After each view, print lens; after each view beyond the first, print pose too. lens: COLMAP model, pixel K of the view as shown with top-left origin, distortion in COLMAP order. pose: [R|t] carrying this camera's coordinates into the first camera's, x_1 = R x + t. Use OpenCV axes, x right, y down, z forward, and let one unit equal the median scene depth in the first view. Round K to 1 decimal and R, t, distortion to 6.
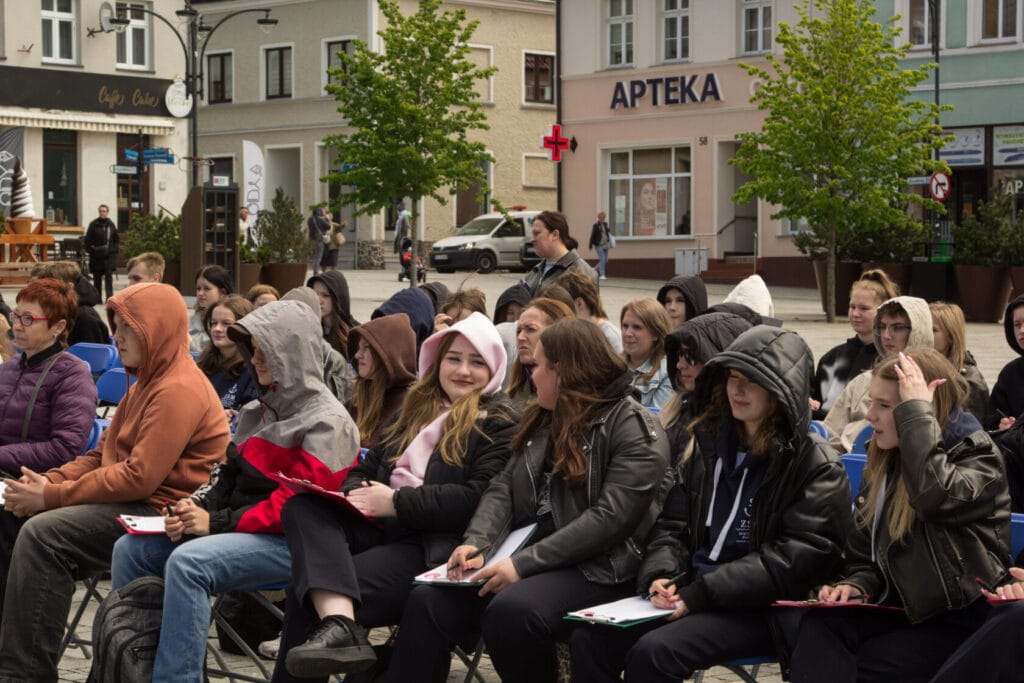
lens RADIAL K [[2686.0, 0, 564.2], [0, 2686.0, 341.9], [0, 0, 1]] dist [0.262083, -0.749318]
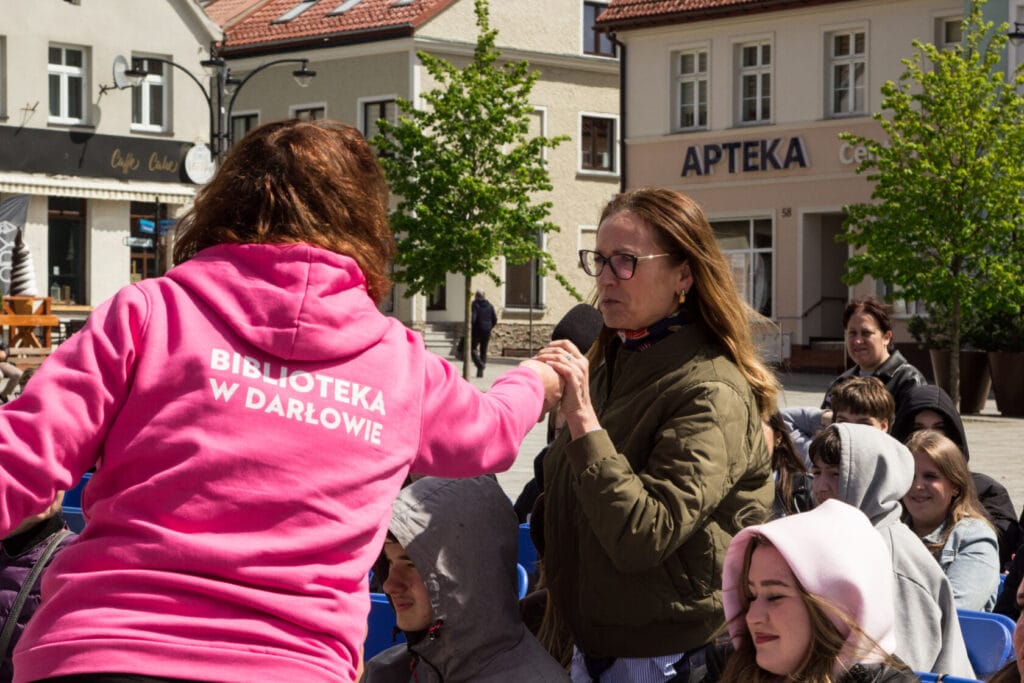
lens RADIAL K [[2686.0, 0, 564.2], [0, 2686.0, 341.9], [0, 0, 1]] dist [0.262083, -0.749318]
pose [[0.999980, 0.004480, -0.004406, -0.018177], [-0.004602, 0.999593, -0.028145, -0.006367], [0.004278, 0.028164, 0.999594, 0.109986]]
